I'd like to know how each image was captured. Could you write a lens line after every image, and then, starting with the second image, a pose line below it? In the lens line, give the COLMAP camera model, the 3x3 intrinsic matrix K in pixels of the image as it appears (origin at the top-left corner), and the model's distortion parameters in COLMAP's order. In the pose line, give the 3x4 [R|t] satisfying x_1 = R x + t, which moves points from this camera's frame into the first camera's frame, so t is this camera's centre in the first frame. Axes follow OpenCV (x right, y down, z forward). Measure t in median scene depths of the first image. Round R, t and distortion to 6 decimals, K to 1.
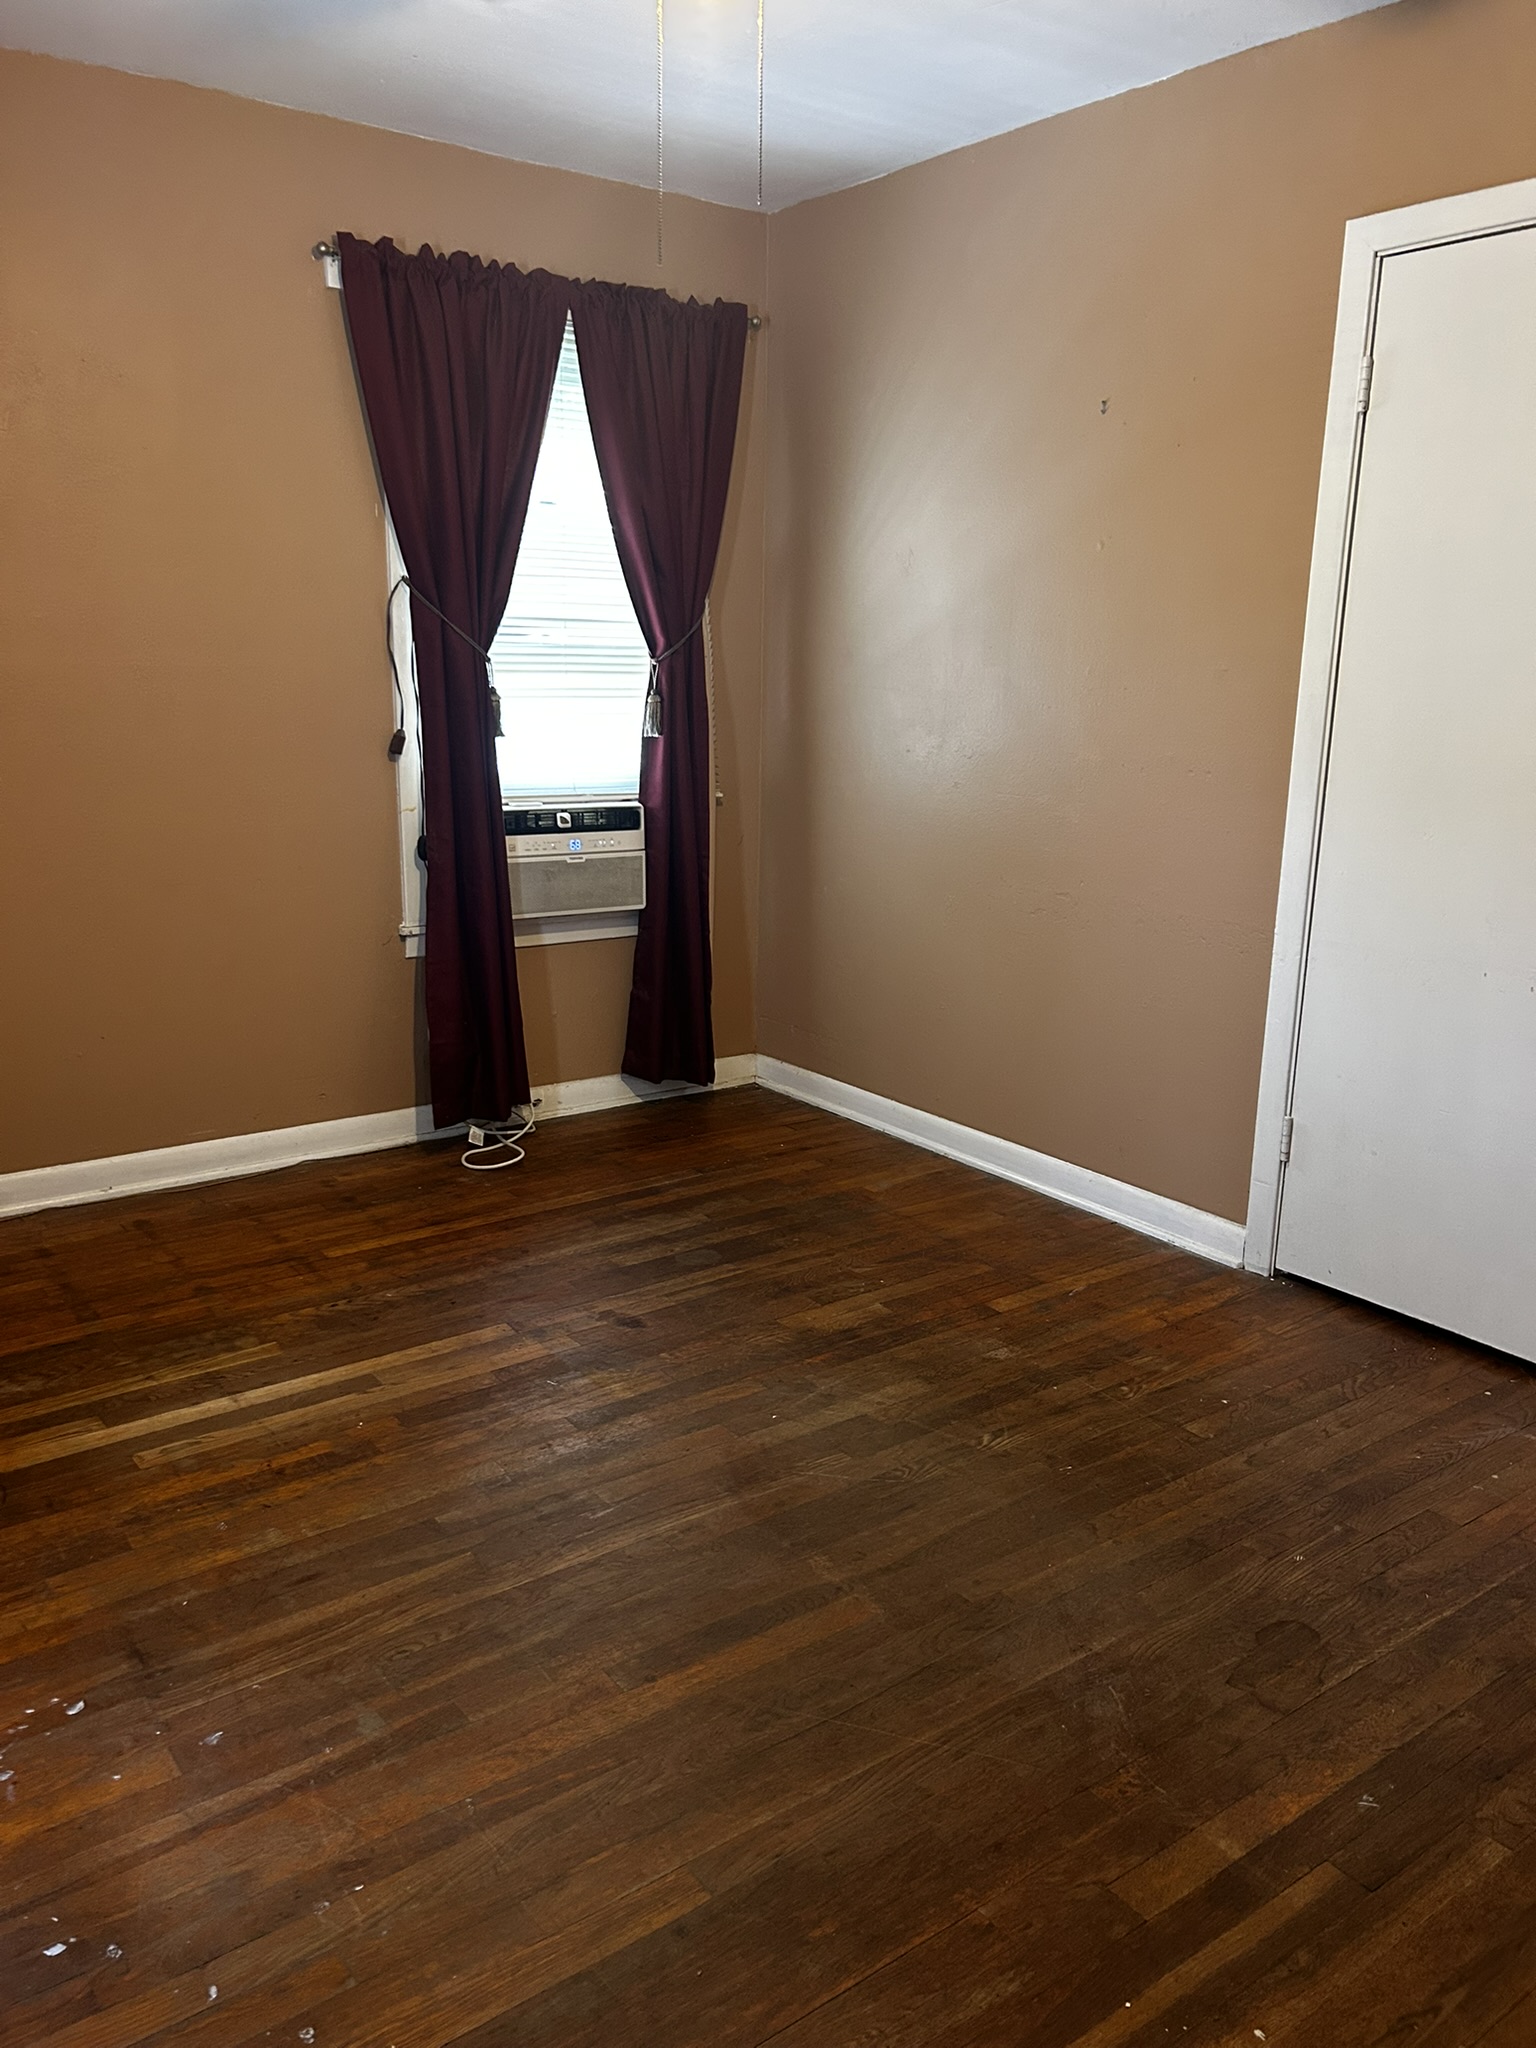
lens RADIAL K [[1573.4, 0, 737.6], [0, 1573.4, 1030.4], [0, 0, 1]] dist [0.081735, -0.098429]
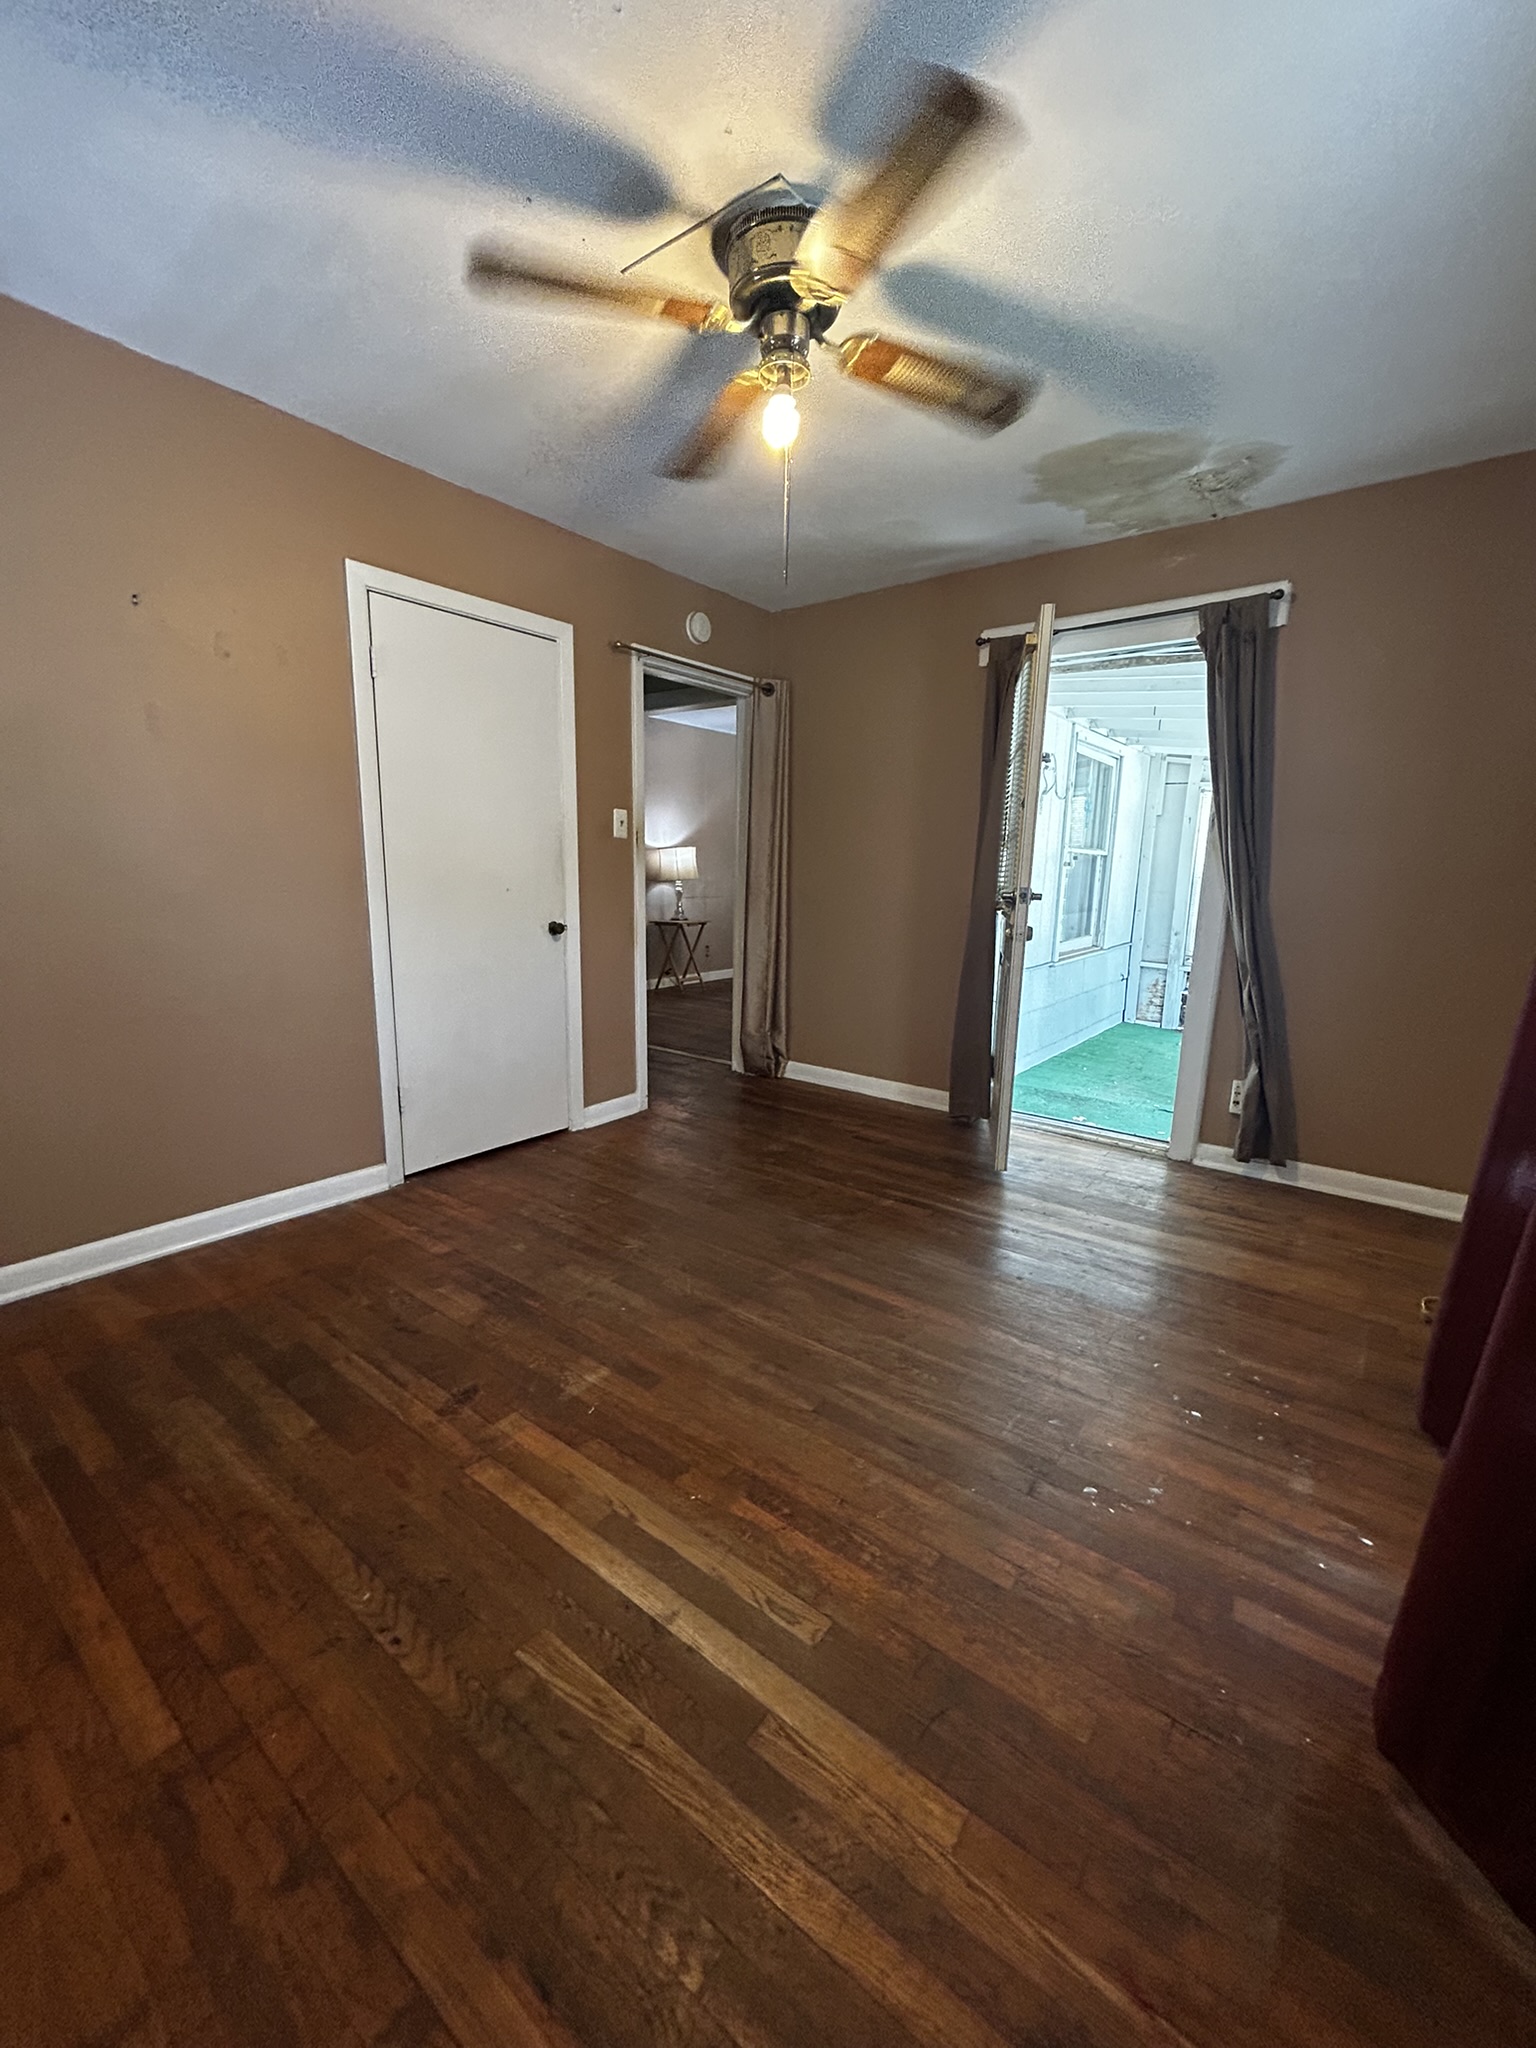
lens RADIAL K [[817.4, 0, 770.3], [0, 817.4, 1030.8], [0, 0, 1]] dist [-0.004032, -0.000149]
pose [[-0.282550, -0.209510, 0.936094, -0.656367], [0.204294, 0.940327, 0.272121, -0.182032], [-0.937246, 0.268126, -0.222887, 0.911024]]
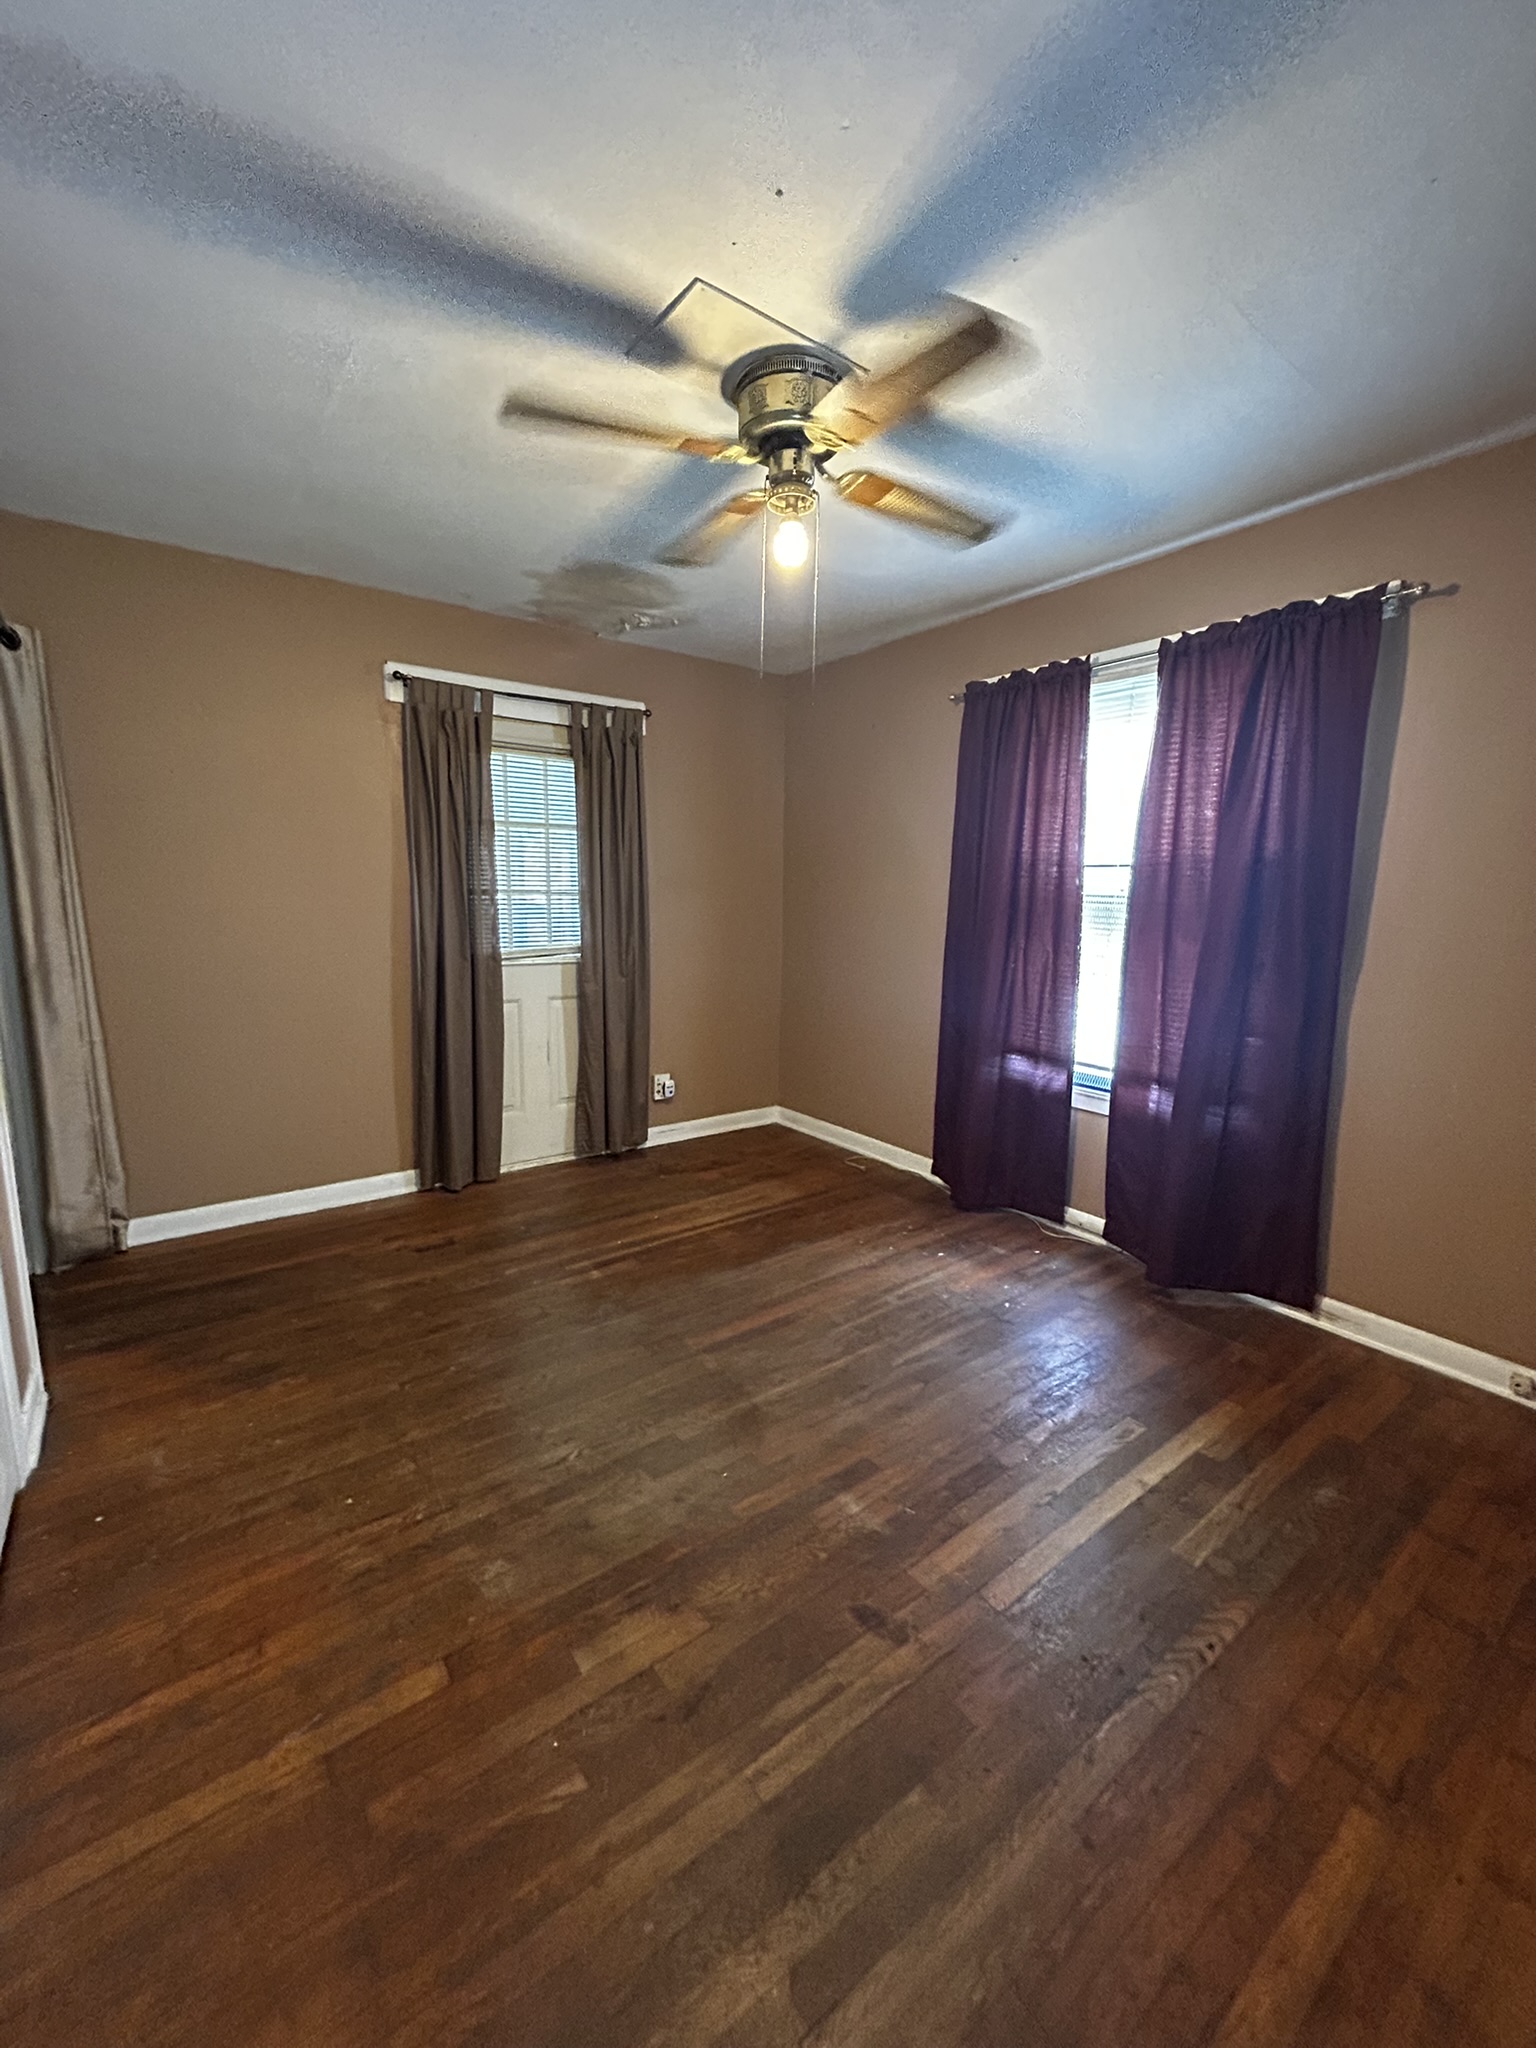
lens RADIAL K [[820.2, 0, 768.0], [0, 820.2, 1024.0], [0, 0, 1]] dist [0.006948, -0.003757]
pose [[-0.999397, -0.027979, -0.020581, 0.011455], [-0.033773, 0.921192, 0.387641, -0.341271], [0.008113, 0.388102, -0.921581, 1.391324]]
